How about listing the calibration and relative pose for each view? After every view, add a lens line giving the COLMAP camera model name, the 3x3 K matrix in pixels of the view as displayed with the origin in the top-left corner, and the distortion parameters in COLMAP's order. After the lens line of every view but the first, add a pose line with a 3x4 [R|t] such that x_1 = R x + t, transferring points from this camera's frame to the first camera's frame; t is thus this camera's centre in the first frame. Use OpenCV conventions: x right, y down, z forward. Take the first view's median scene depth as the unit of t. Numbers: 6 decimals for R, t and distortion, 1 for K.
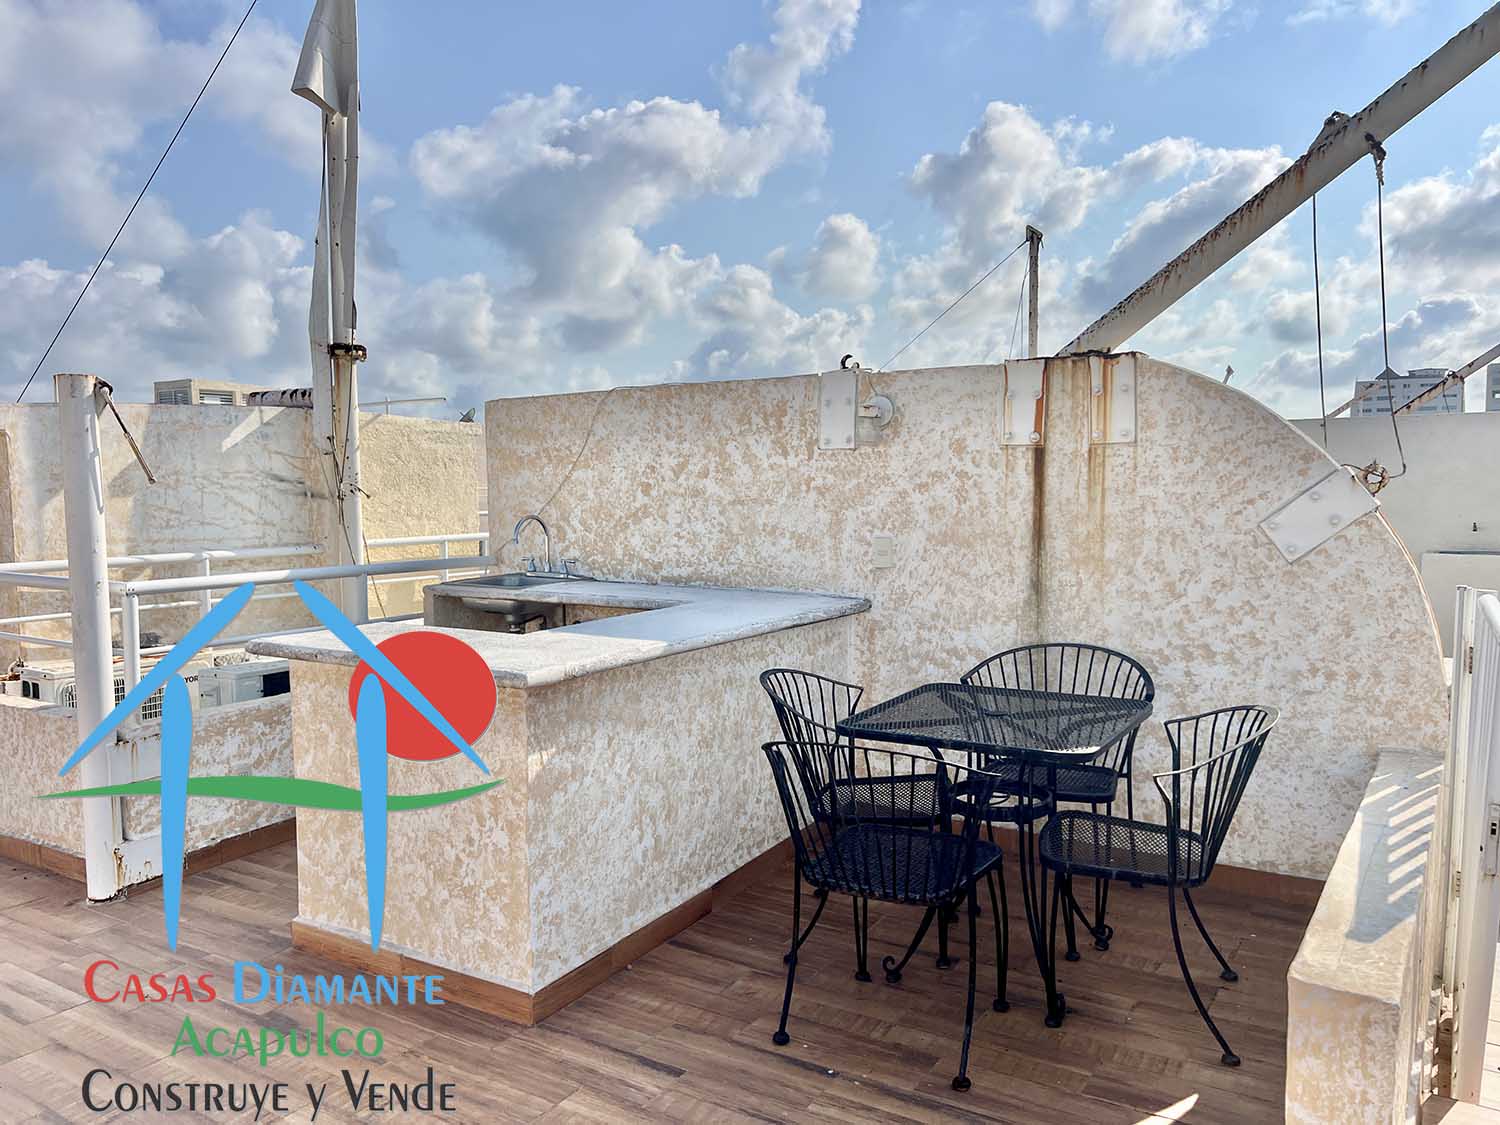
lens RADIAL K [[1118.2, 0, 741.7], [0, 1118.2, 569.4], [0, 0, 1]] dist [0.119786, -0.178279]
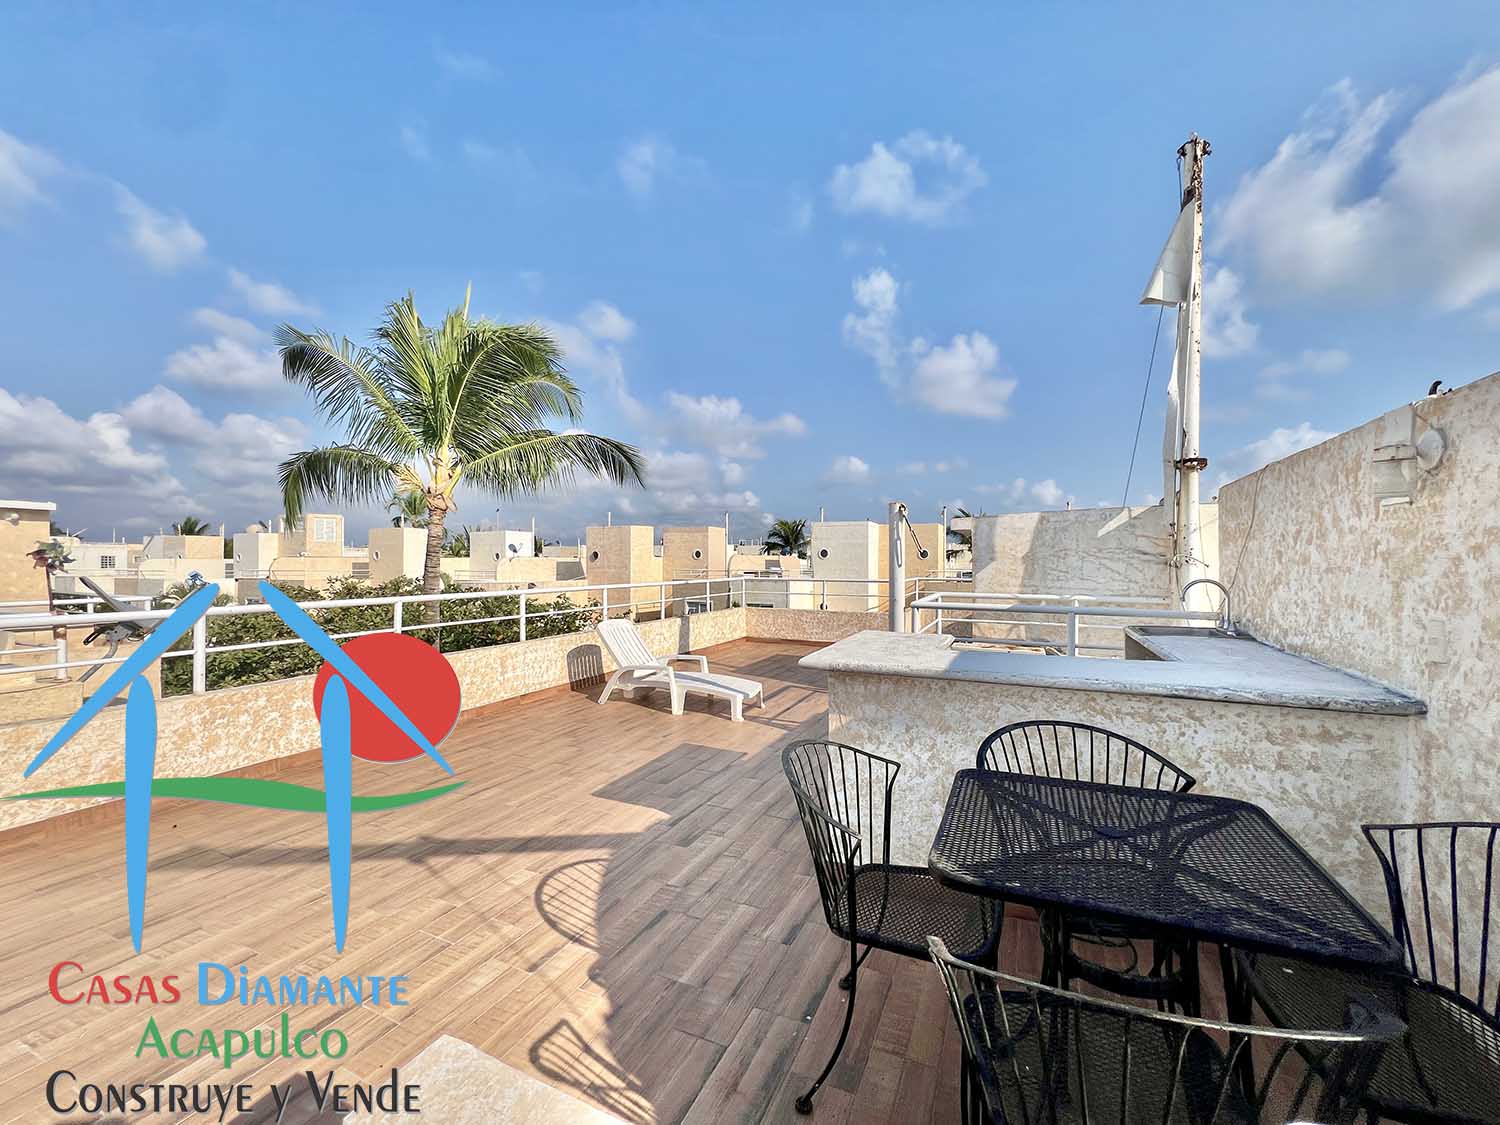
lens RADIAL K [[601.3, 0, 747.0], [0, 601.3, 556.7], [0, 0, 1]] dist [0.001289, 0.000201]
pose [[0.144786, -0.000559, -0.989463, 0.495245], [-0.083784, 0.996401, -0.012823, -0.029924], [0.985909, 0.084758, 0.144218, 0.551930]]
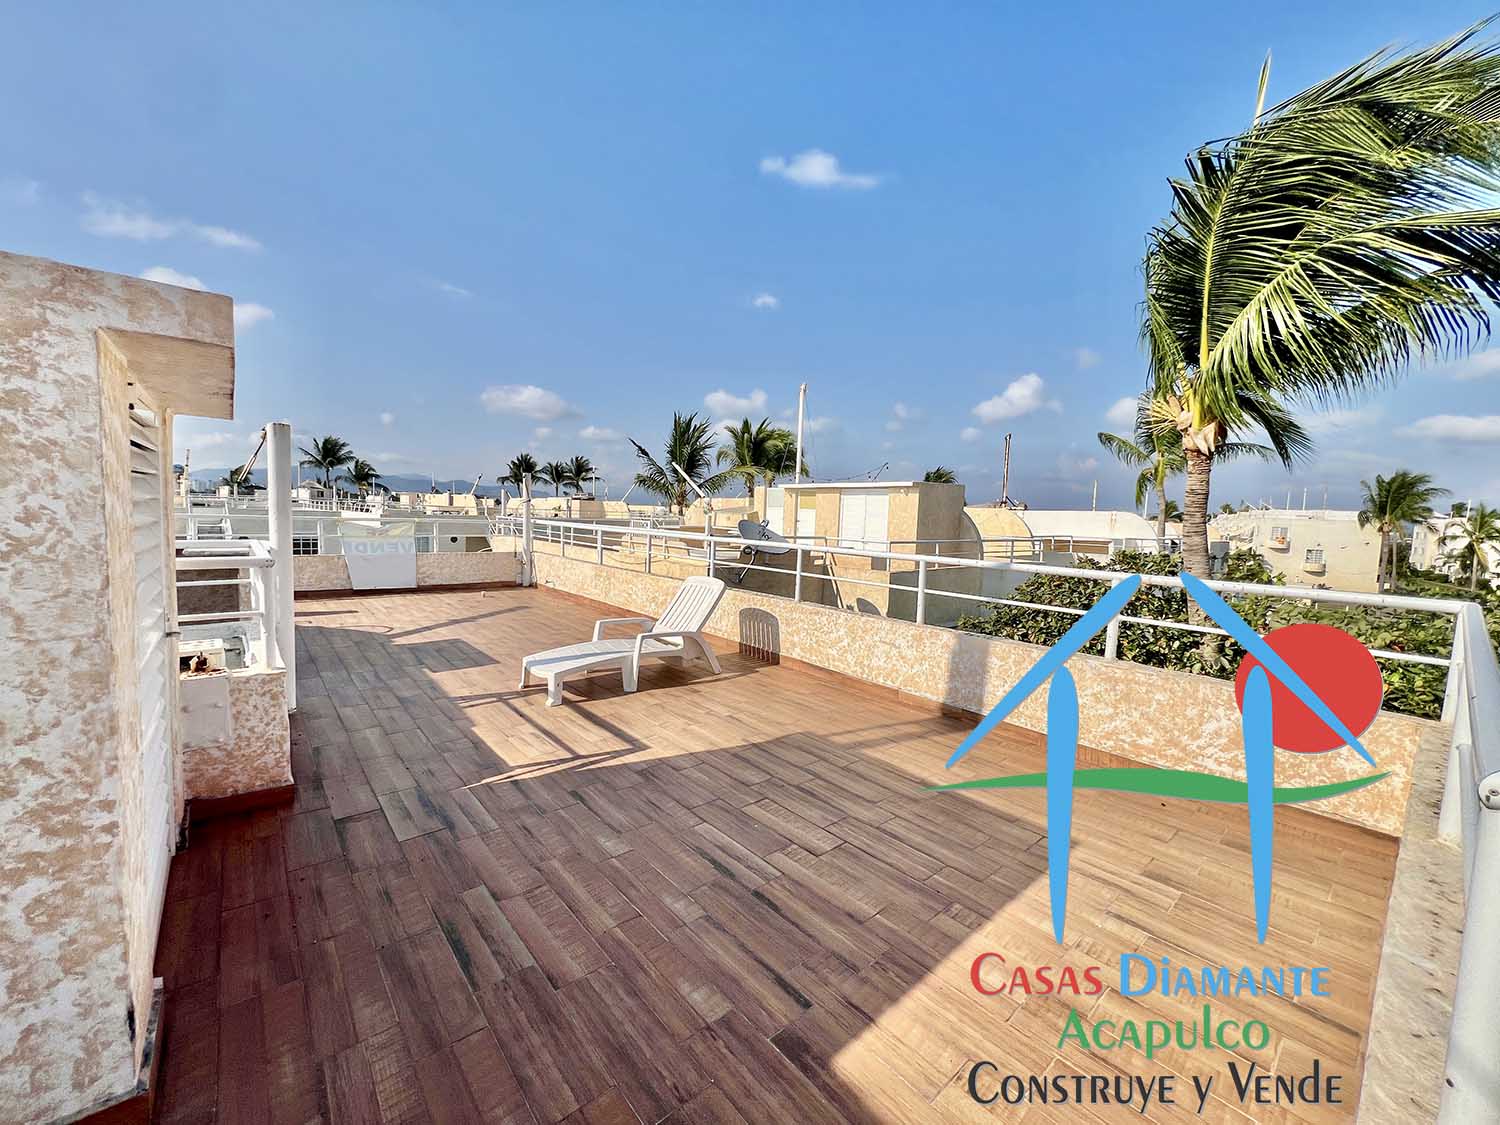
lens RADIAL K [[601.3, 0, 747.0], [0, 601.3, 556.7], [0, 0, 1]] dist [0.001289, 0.000201]
pose [[-0.959911, -0.045995, 0.276505, -1.543639], [-0.004448, 0.988821, 0.149040, -0.105066], [-0.280269, 0.141835, -0.949385, 1.698041]]
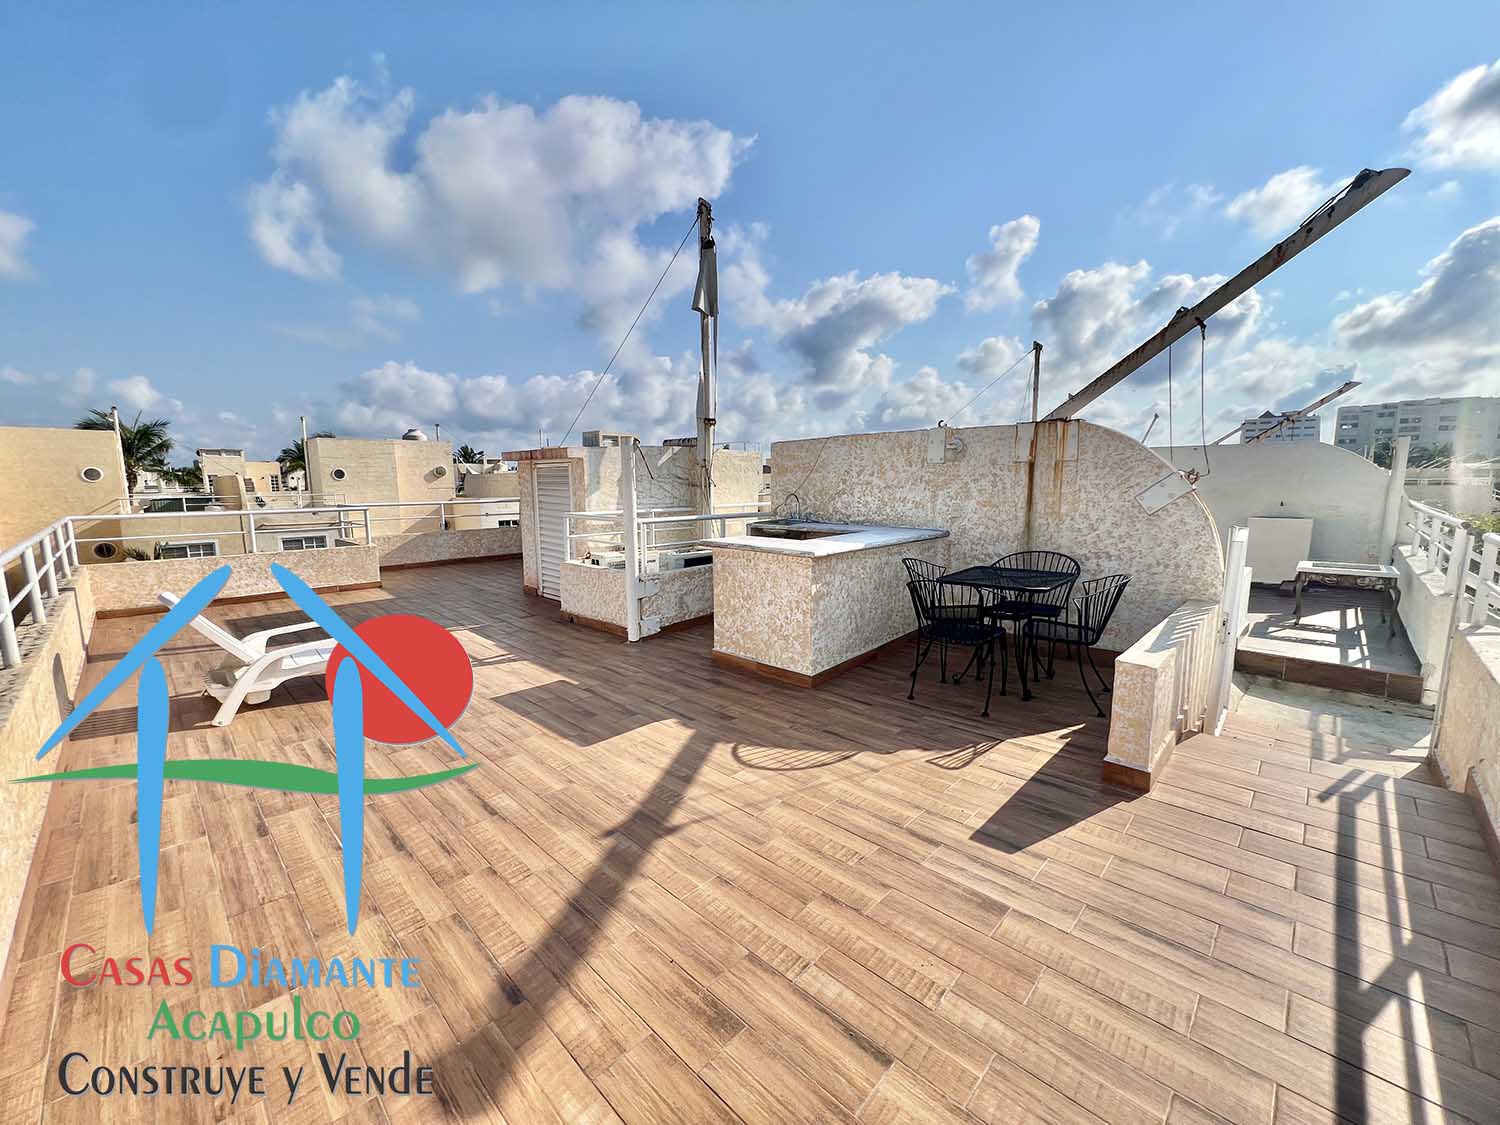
lens RADIAL K [[601.3, 0, 747.0], [0, 601.3, 556.7], [0, 0, 1]] dist [0.001289, 0.000201]
pose [[0.981579, 0.024437, -0.189489, -0.056721], [-0.015133, 0.998615, 0.050392, 0.025852], [0.190458, -0.046596, 0.980589, -0.274919]]
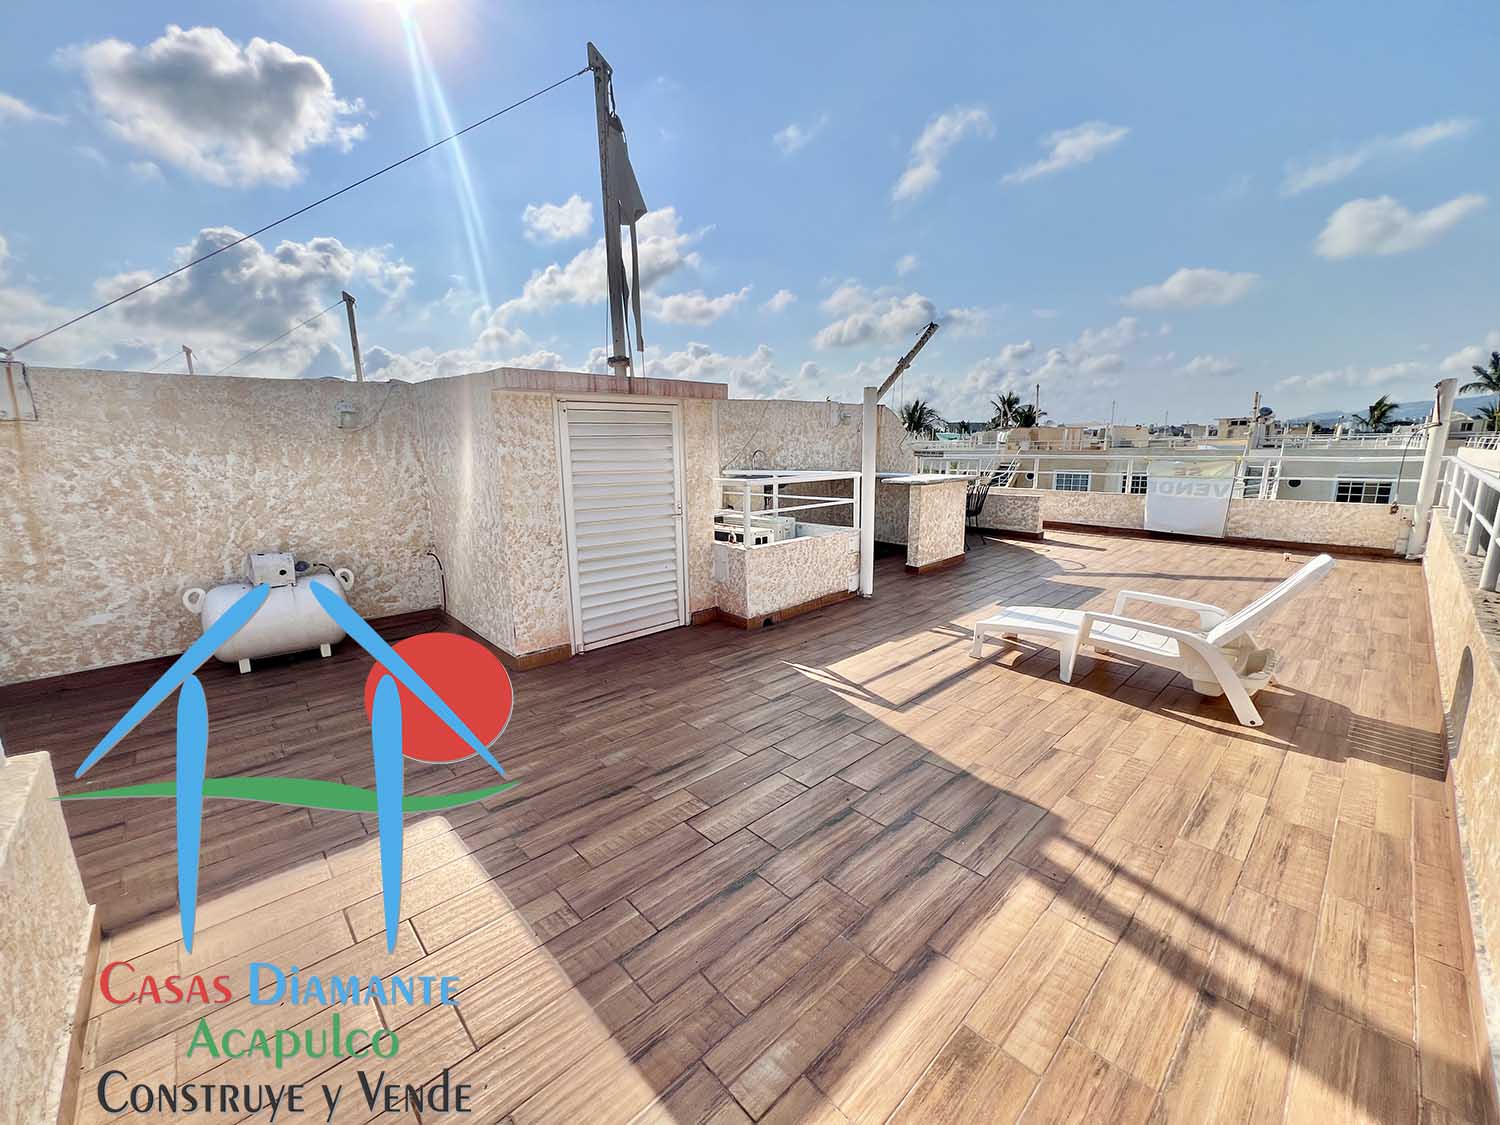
lens RADIAL K [[601.3, 0, 747.0], [0, 601.3, 556.7], [0, 0, 1]] dist [0.001289, 0.000201]
pose [[0.235453, -0.176765, 0.955676, -1.934385], [0.092946, 0.982909, 0.158903, -0.038837], [-0.967431, 0.051412, 0.247859, 0.934396]]
